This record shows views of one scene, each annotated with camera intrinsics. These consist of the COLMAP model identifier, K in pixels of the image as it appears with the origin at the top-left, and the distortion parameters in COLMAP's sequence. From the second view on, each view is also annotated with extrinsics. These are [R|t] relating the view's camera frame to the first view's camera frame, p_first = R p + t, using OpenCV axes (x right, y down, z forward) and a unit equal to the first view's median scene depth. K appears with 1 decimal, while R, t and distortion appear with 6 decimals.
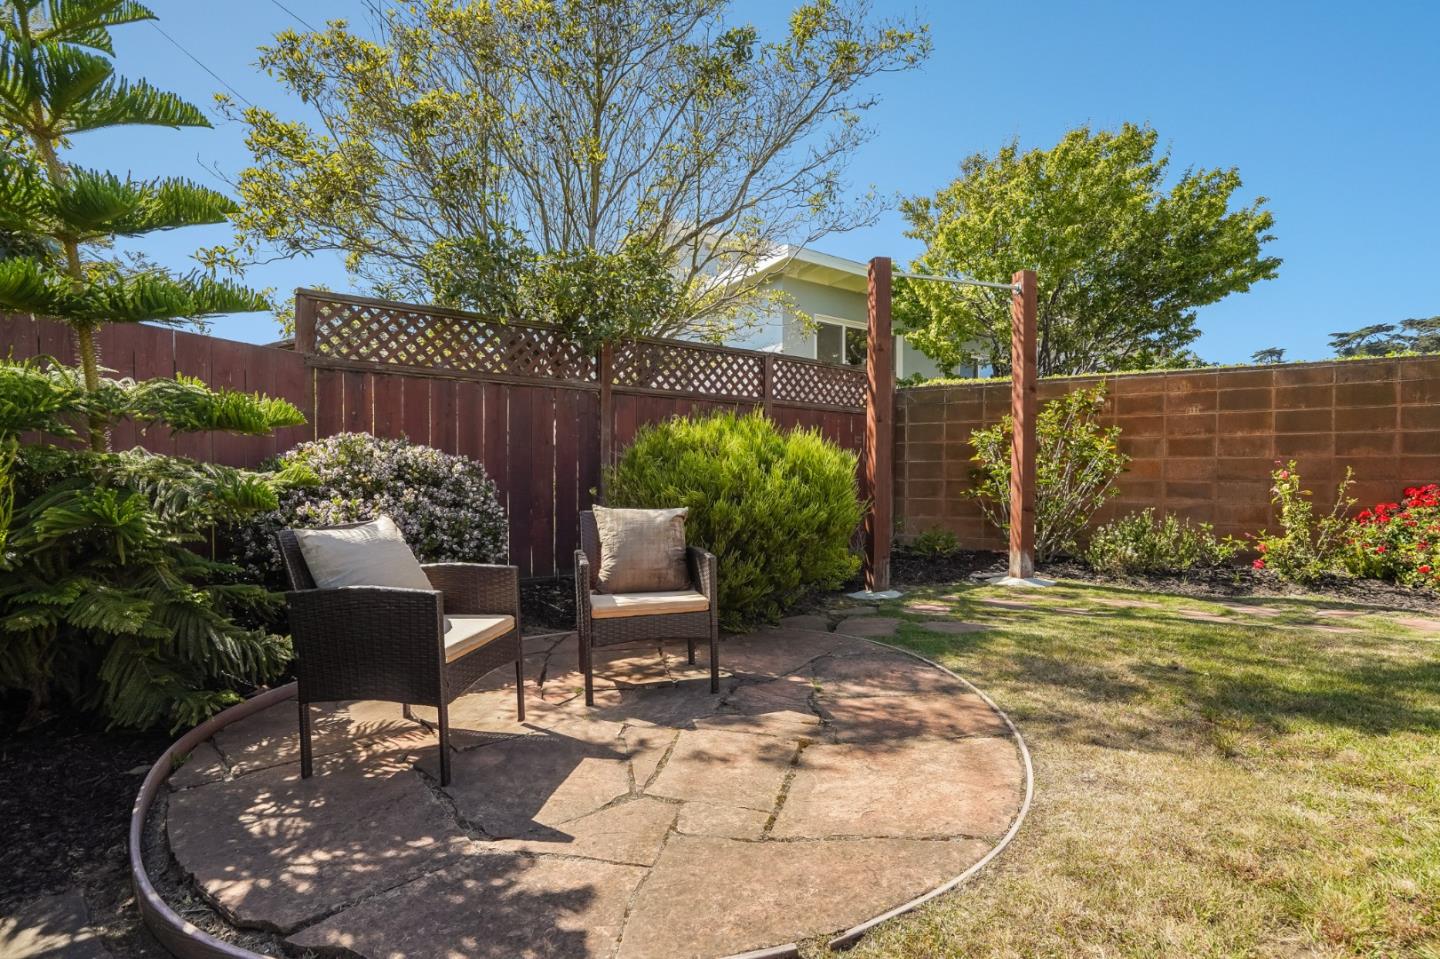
lens RADIAL K [[678.1, 0, 722.4], [0, 678.1, 498.1], [0, 0, 1]] dist [-0.046168, 0.015326]
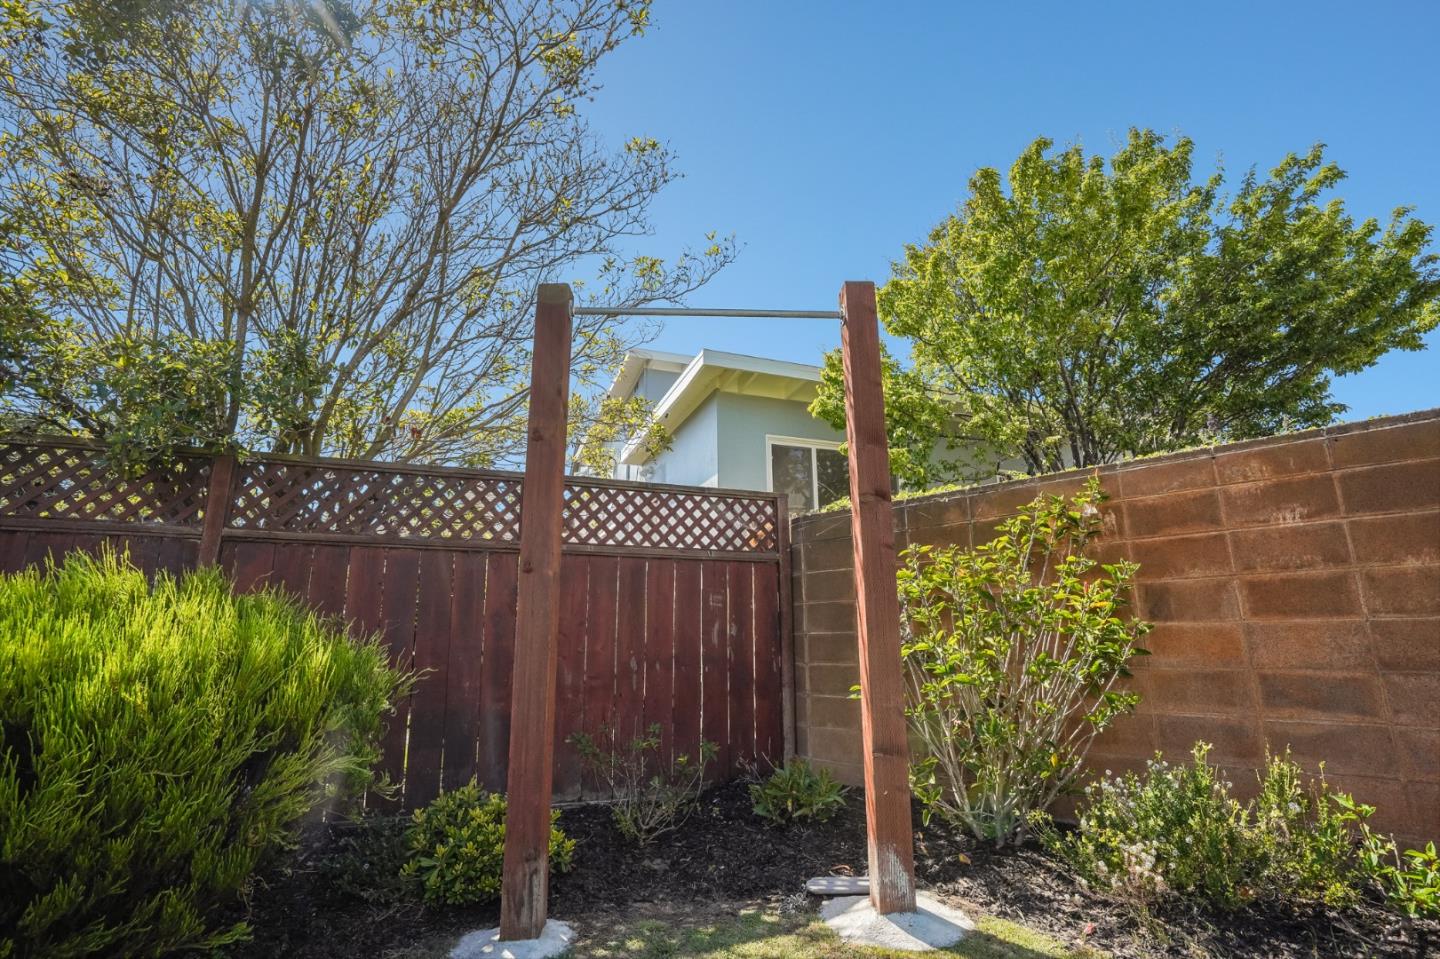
lens RADIAL K [[675.9, 0, 720.0], [0, 675.9, 479.5], [0, 0, 1]] dist [-0.068326, 0.032170]
pose [[0.974511, -0.065768, -0.214482, 0.424147], [0.007960, 0.965597, -0.259921, -0.040725], [0.224197, 0.251589, 0.941509, 0.470015]]
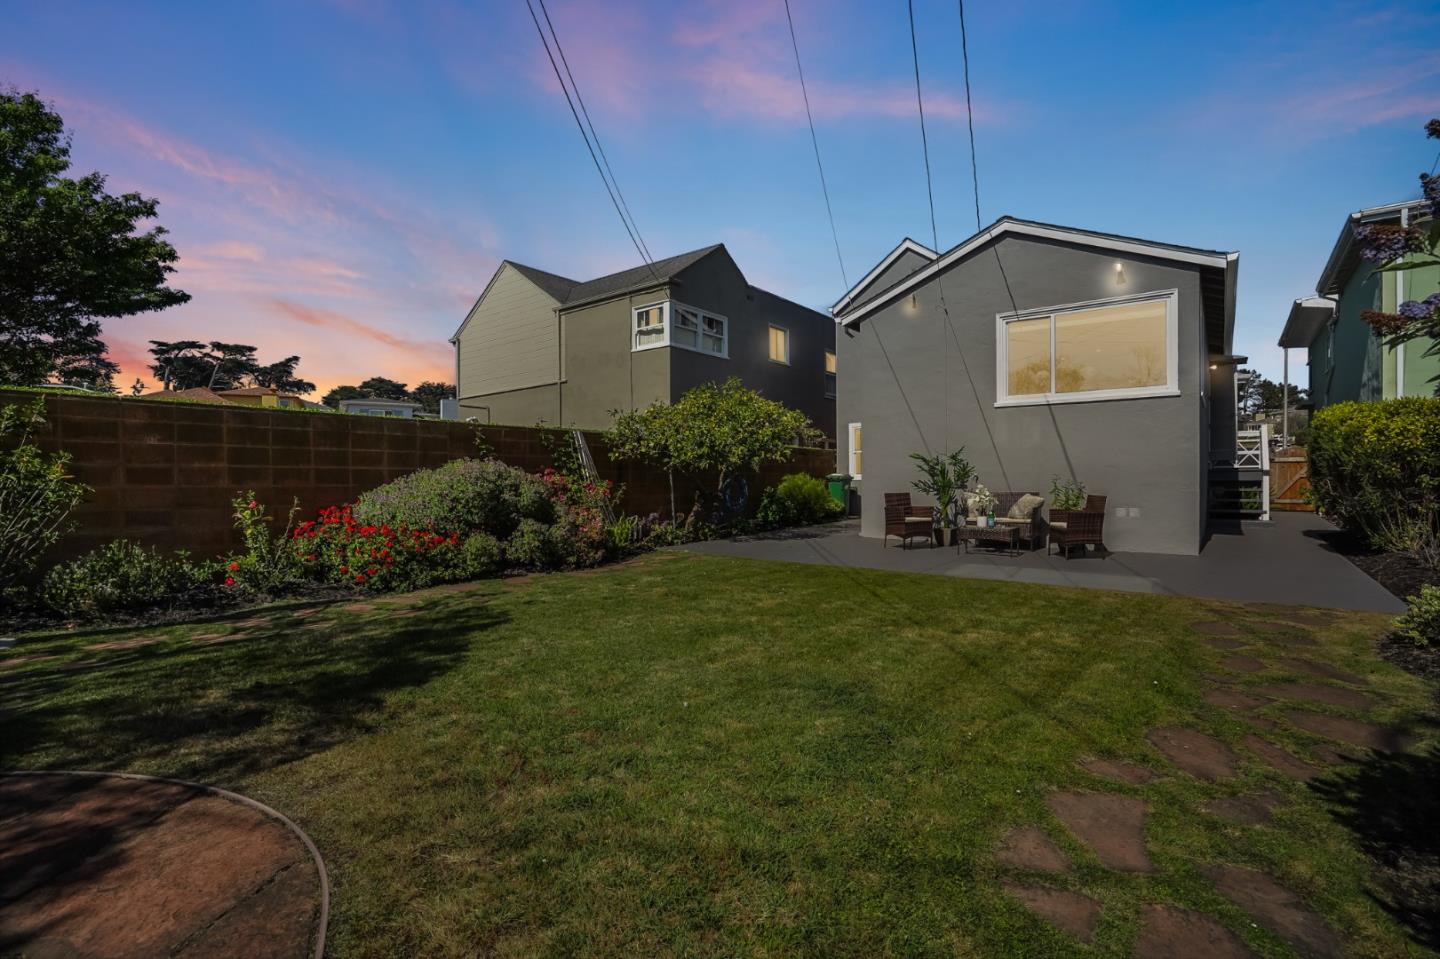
lens RADIAL K [[675.9, 0, 720.0], [0, 675.9, 479.5], [0, 0, 1]] dist [-0.068326, 0.032170]
pose [[0.100558, -0.002148, 0.994929, -0.210863], [0.027377, 0.999625, -0.000608, -0.047360], [-0.994554, 0.027300, 0.100579, 0.030084]]
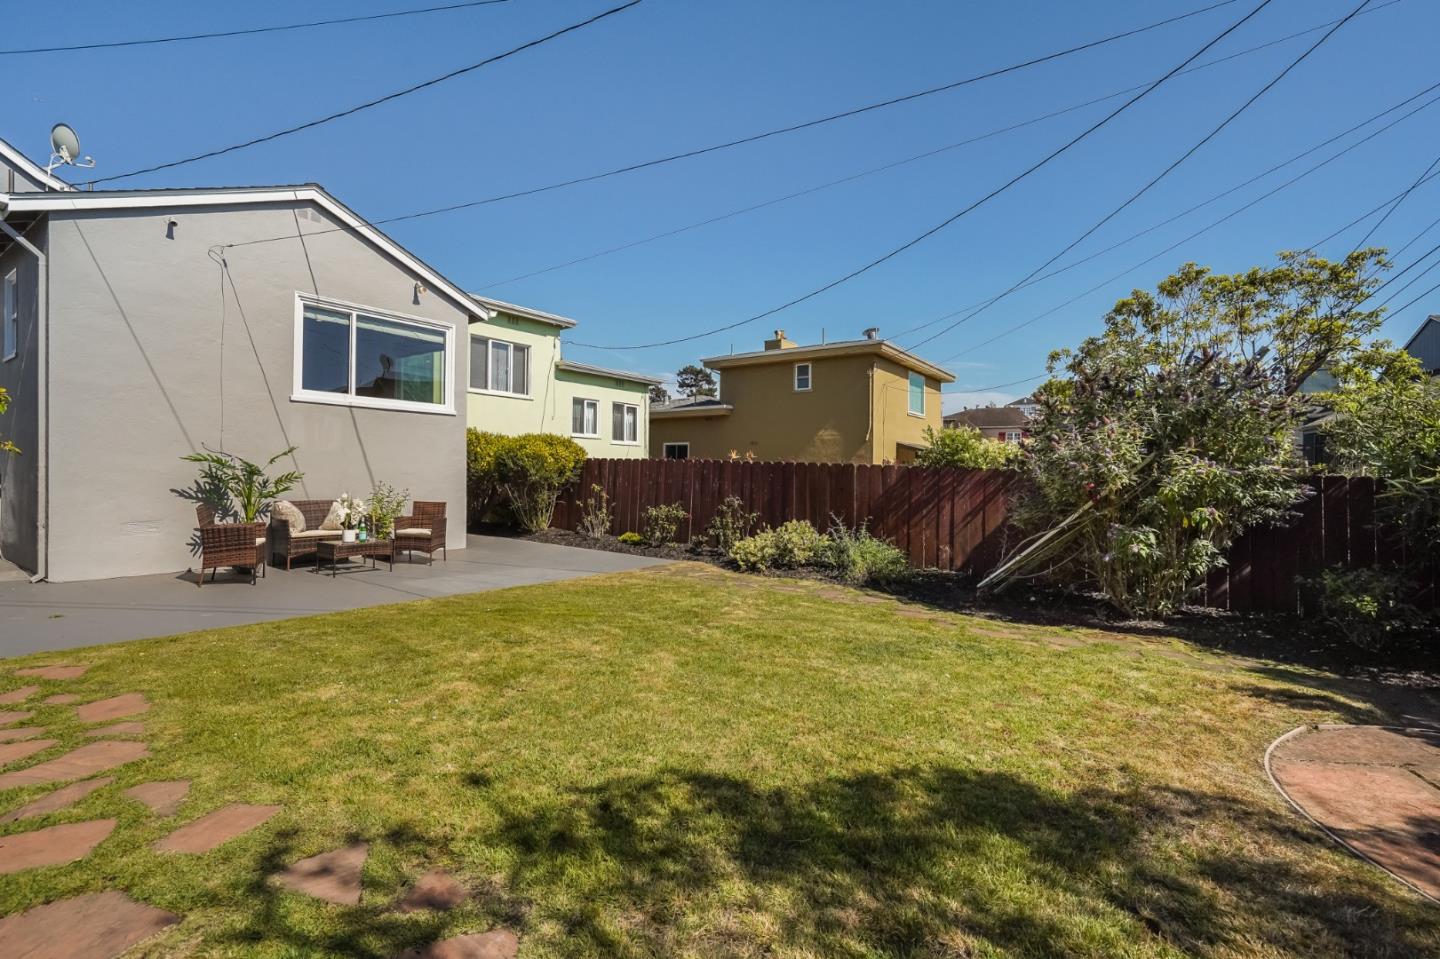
lens RADIAL K [[645.4, 0, 720.0], [0, 645.4, 479.5], [0, 0, 1]] dist [-0.017127, 0.011120]
pose [[-0.999040, -0.018275, 0.039804, 0.566452], [-0.017051, 0.999378, 0.030873, -0.102177], [-0.040343, 0.030165, -0.998730, 0.848583]]
